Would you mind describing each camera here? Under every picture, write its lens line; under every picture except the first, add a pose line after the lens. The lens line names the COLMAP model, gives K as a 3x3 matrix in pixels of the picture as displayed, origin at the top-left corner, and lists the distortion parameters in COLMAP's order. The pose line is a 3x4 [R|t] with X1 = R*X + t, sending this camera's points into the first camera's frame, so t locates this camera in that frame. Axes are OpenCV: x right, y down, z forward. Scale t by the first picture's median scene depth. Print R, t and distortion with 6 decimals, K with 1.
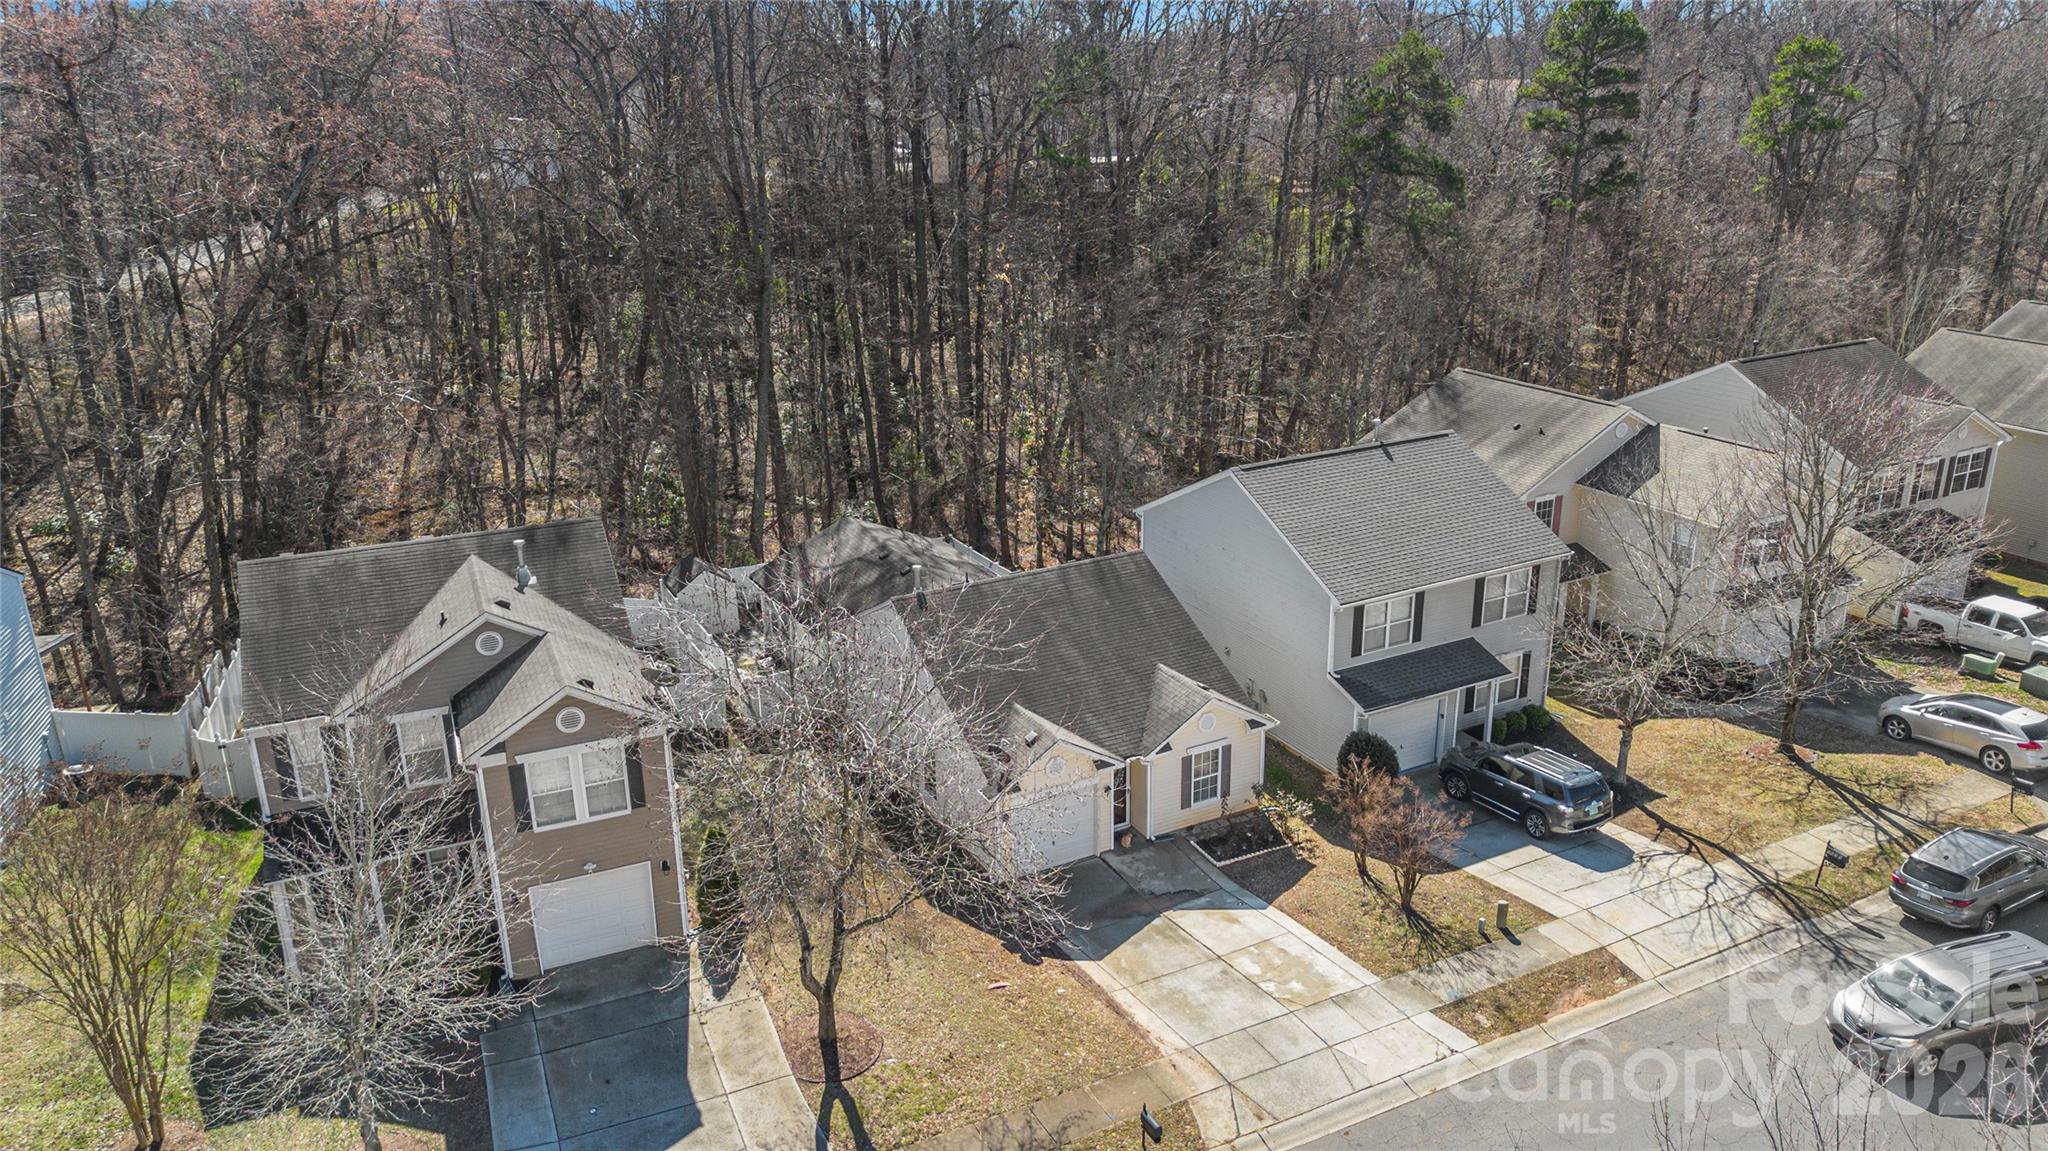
lens RADIAL K [[1451.4, 0, 1018.5], [0, 1451.4, 565.0], [0, 0, 1]] dist [0.059551, -0.054234]
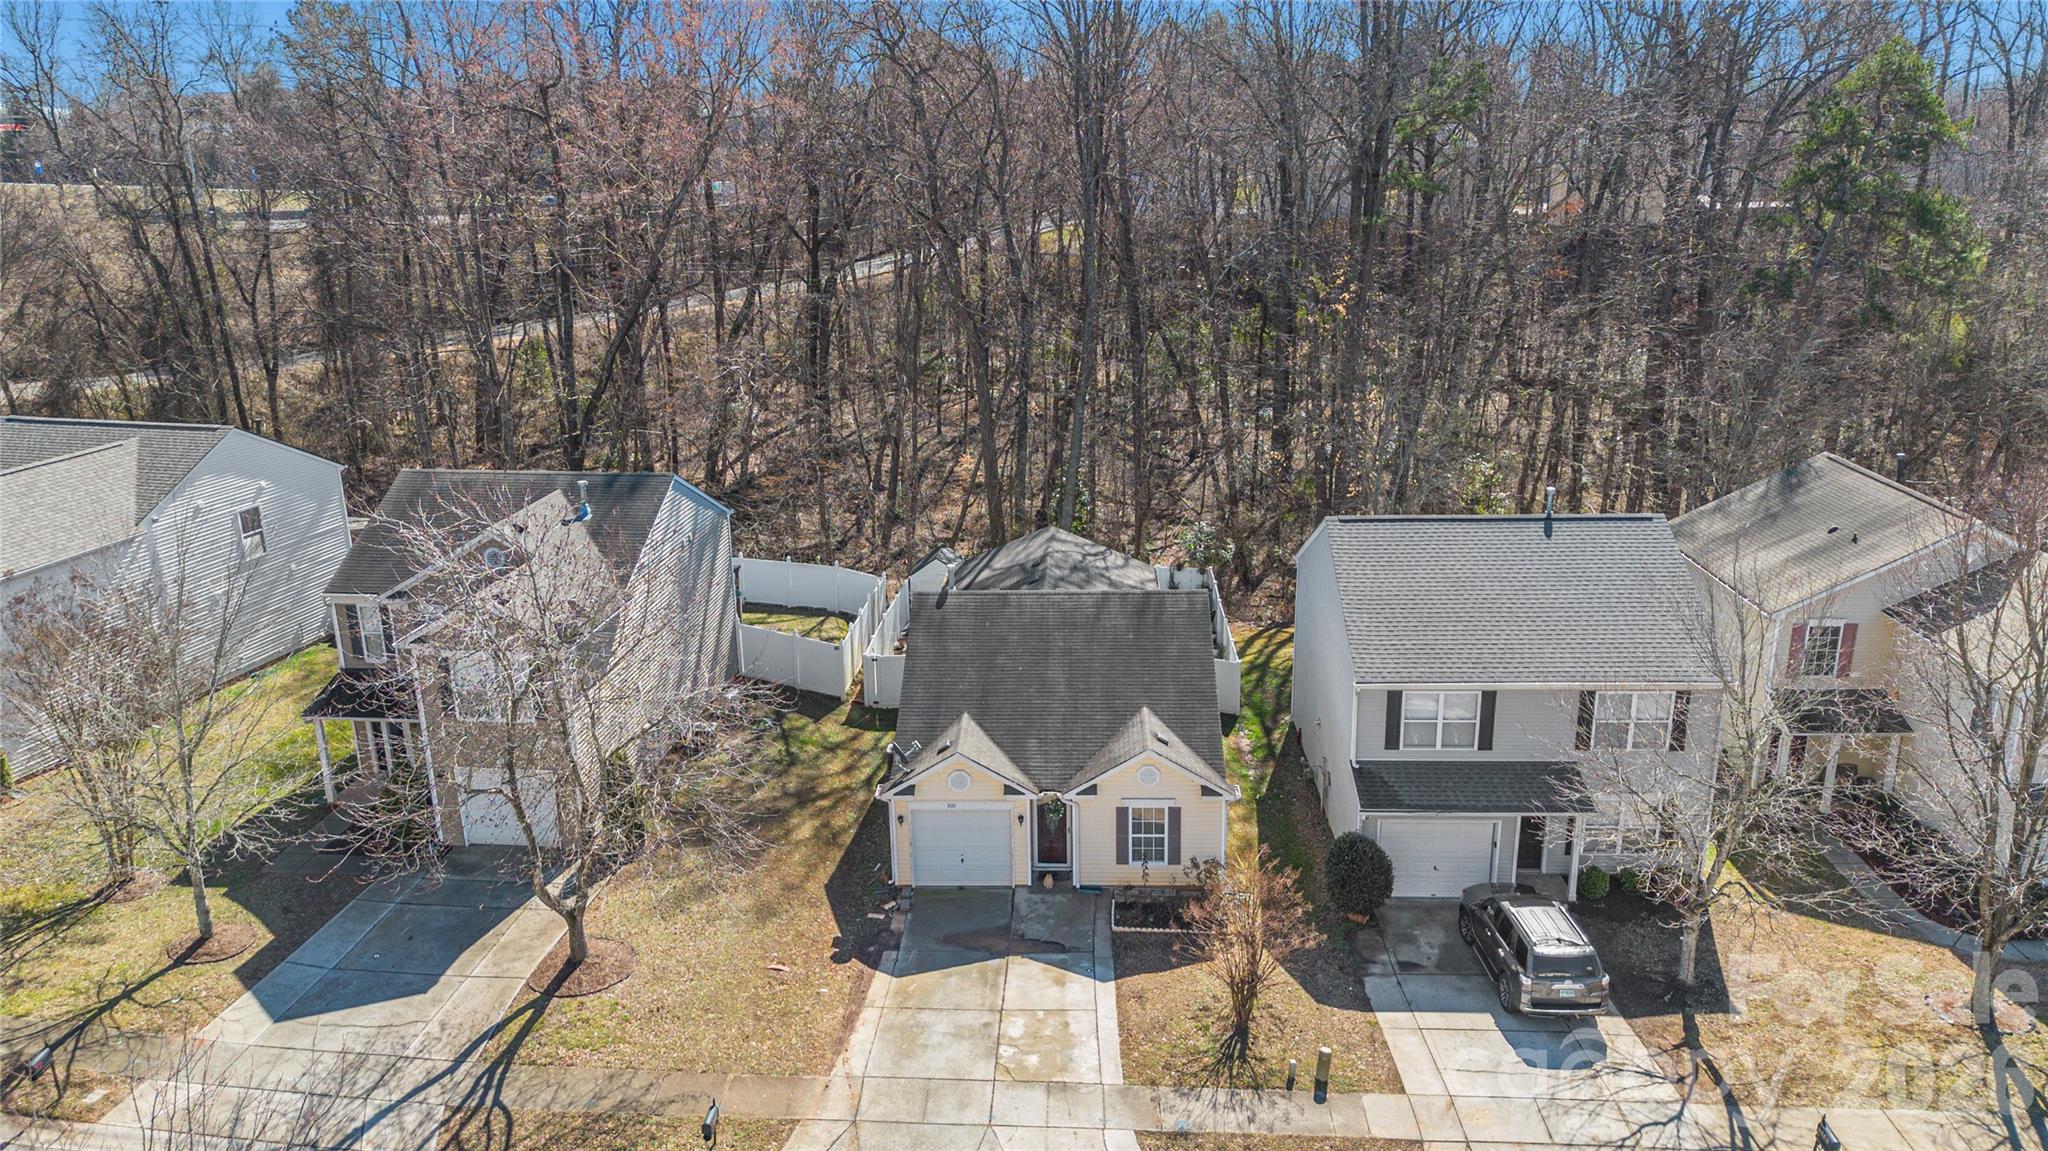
lens RADIAL K [[1451.4, 0, 1026.1], [0, 1451.4, 554.4], [0, 0, 1]] dist [0.059551, -0.054234]
pose [[0.863678, 0.145781, -0.482502, 0.521486], [-0.163878, 0.986469, 0.004708, -0.022232], [0.476660, 0.075005, 0.875882, 0.163133]]
